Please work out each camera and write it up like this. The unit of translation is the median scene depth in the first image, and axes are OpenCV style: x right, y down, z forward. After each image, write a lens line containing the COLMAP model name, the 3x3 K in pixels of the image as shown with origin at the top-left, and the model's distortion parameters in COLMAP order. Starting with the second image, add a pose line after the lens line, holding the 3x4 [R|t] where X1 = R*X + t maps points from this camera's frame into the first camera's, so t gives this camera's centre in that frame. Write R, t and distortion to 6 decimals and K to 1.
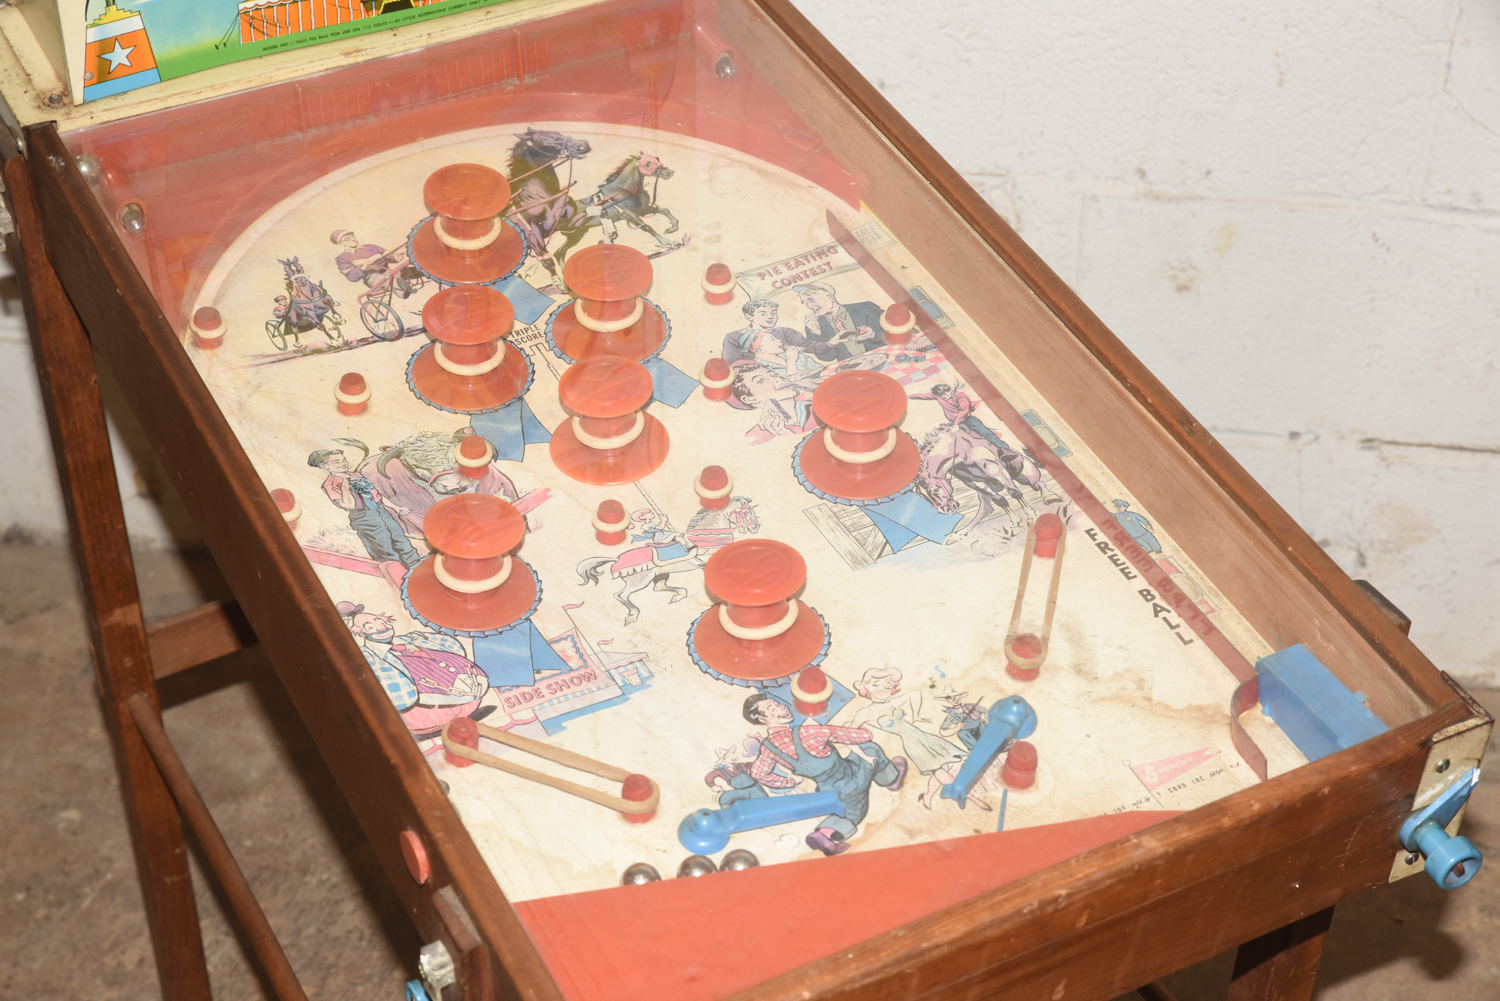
lens RADIAL K [[2642.8, 0, 755.2], [0, 2642.8, 494.5], [0, 0, 1]] dist [0.163766, 0.000000]
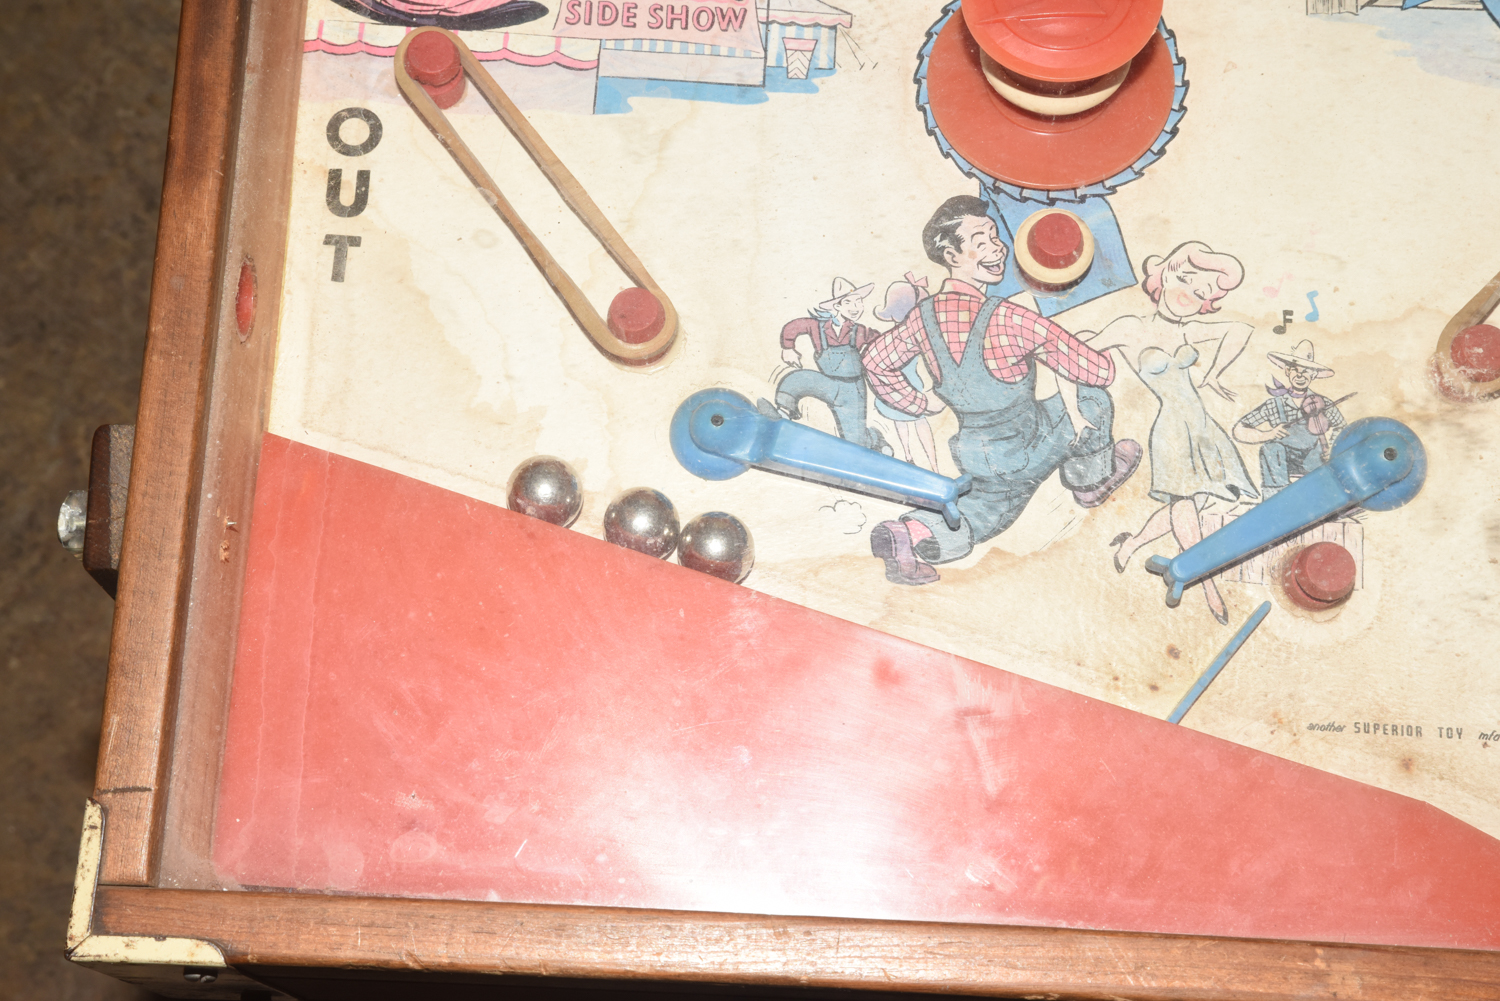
lens RADIAL K [[2612.9, 0, 734.9], [0, 2612.9, 478.8], [0, 0, 1]] dist [0.104514, 0.000000]
pose [[0.858487, 0.479067, -0.183017, 0.072429], [-0.312079, 0.771208, 0.554837, -0.139211], [0.406949, -0.419205, 0.811579, 0.449356]]
